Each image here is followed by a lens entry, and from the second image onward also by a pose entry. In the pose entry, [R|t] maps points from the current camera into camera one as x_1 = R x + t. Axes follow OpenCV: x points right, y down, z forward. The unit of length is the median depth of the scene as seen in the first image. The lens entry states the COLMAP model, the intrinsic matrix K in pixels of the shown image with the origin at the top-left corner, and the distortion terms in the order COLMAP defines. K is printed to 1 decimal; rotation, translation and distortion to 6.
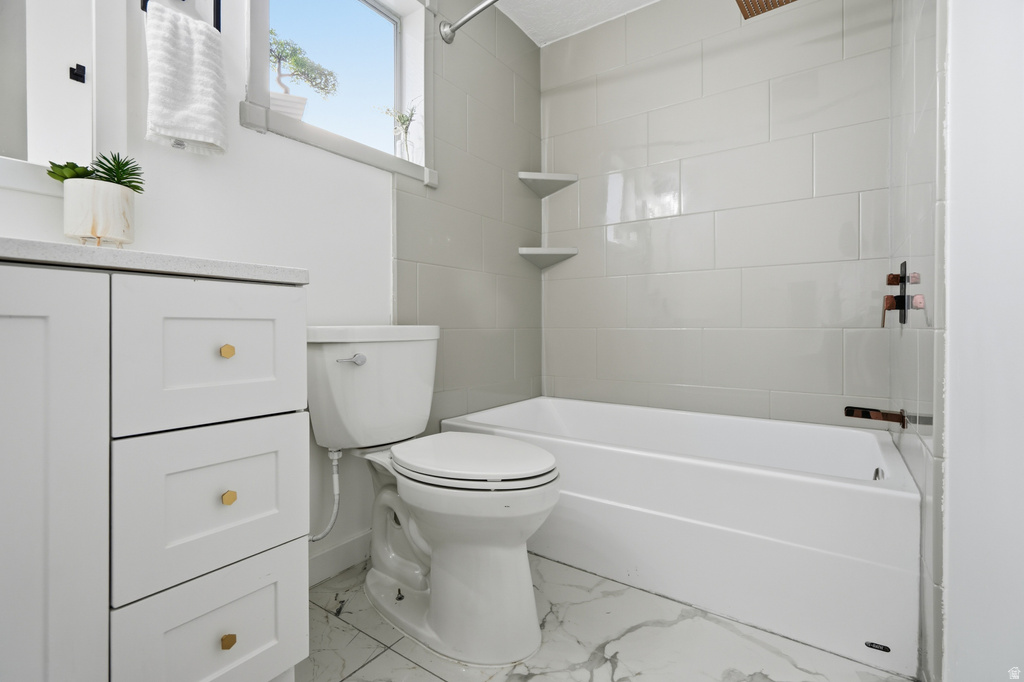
lens RADIAL K [[471.4, 0, 512.5], [0, 471.4, 333.7], [0, 0, 1]] dist [-0.000615, -0.000037]
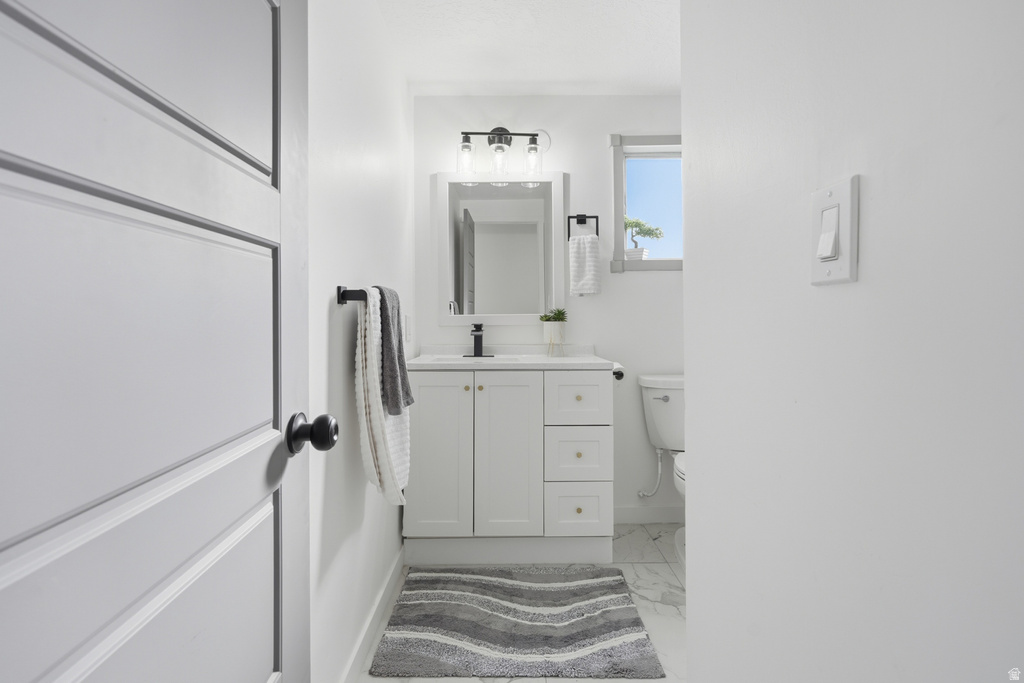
lens RADIAL K [[471.4, 0, 512.5], [0, 471.4, 334.2], [0, 0, 1]] dist [-0.000615, -0.000037]
pose [[0.587012, -0.003047, -0.809573, 0.898561], [0.005958, 0.999982, 0.000557, -0.222549], [0.809557, -0.005150, 0.587019, -0.567524]]
